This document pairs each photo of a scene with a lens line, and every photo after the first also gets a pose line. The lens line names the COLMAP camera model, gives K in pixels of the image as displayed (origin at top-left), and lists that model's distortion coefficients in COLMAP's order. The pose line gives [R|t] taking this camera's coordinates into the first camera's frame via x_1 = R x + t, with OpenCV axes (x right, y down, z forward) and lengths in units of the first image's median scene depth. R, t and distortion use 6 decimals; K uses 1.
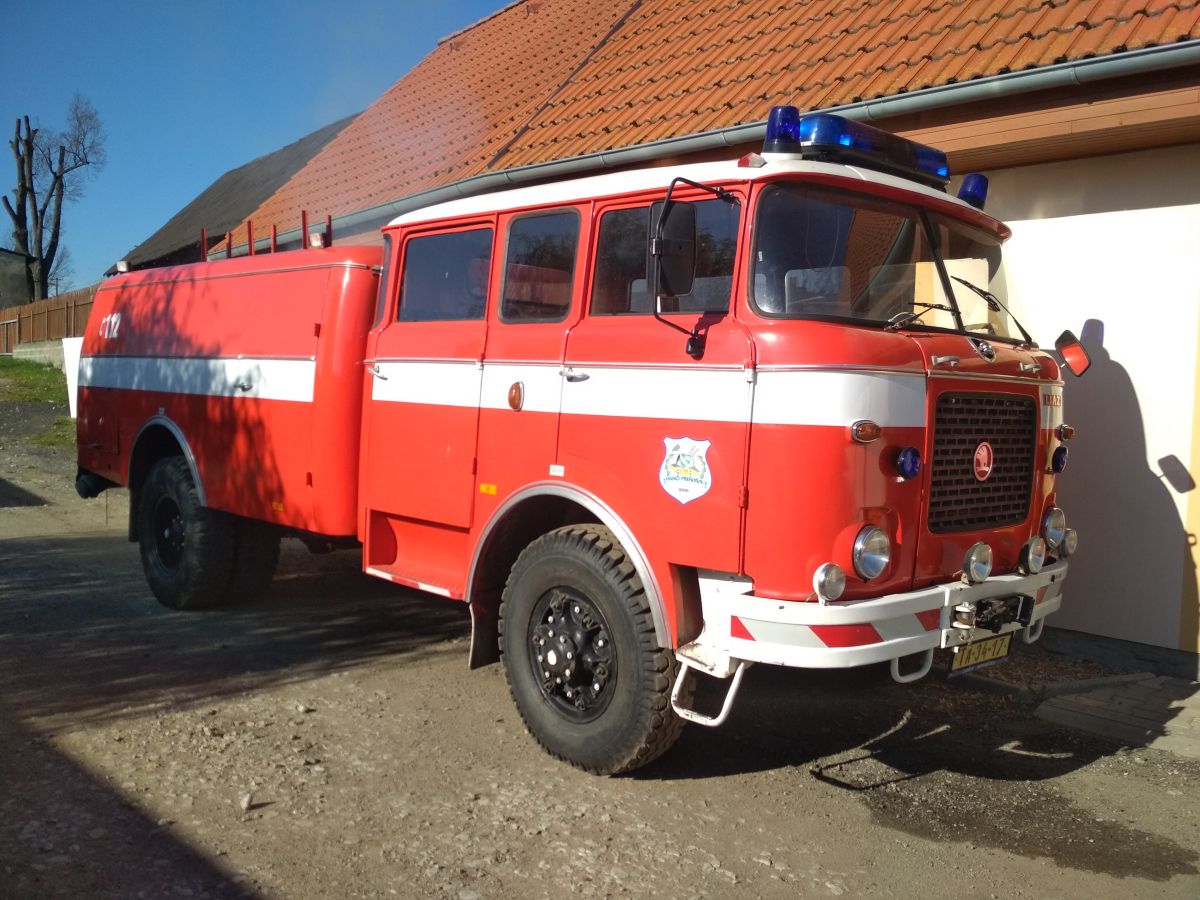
lens RADIAL K [[1019.3, 0, 619.3], [0, 1019.3, 442.9], [0, 0, 1]] dist [0.114473, -0.197783]
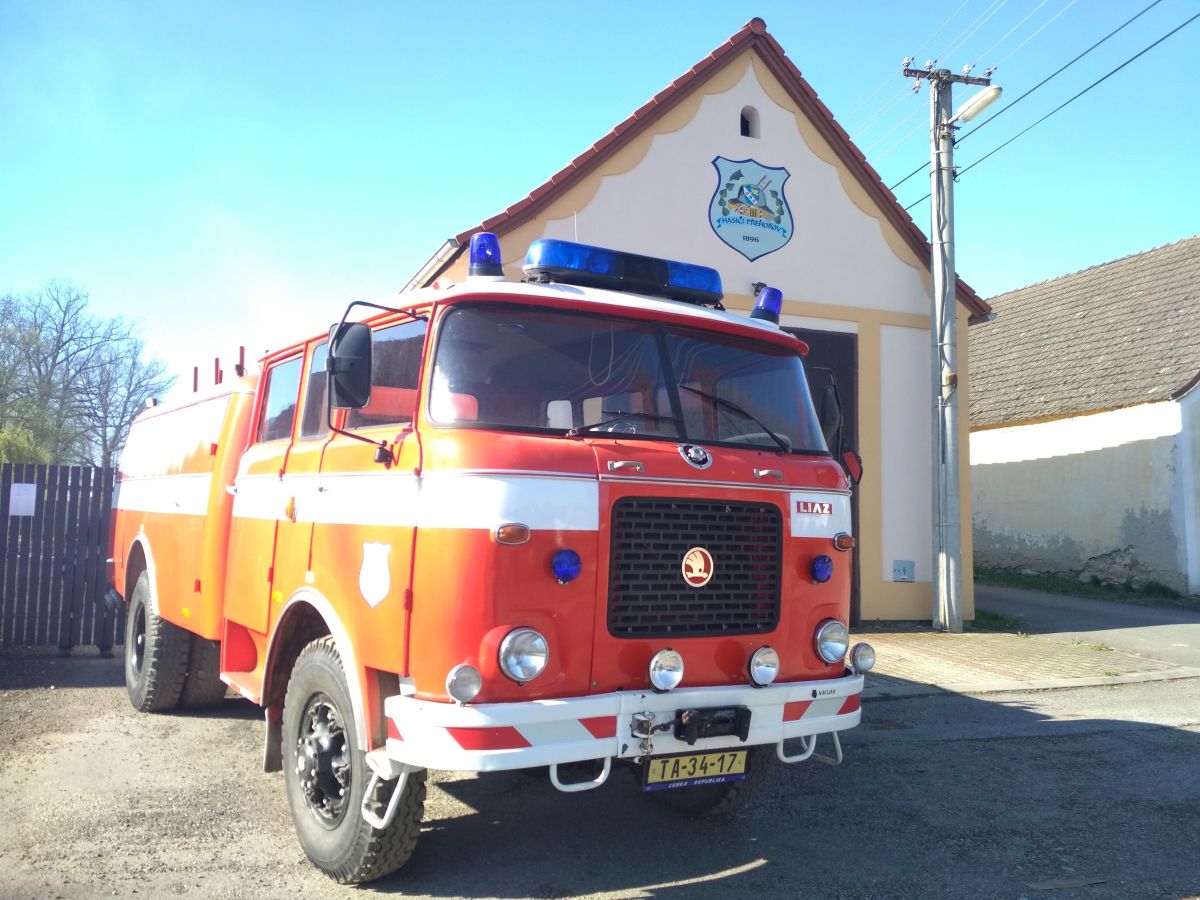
lens RADIAL K [[1019.3, 0, 619.3], [0, 1019.3, 442.9], [0, 0, 1]] dist [0.114473, -0.197783]
pose [[0.981807, -0.020587, -0.188762, 0.468626], [-0.003641, 0.991881, -0.127116, 0.024523], [0.189846, 0.125491, 0.973761, 0.008222]]
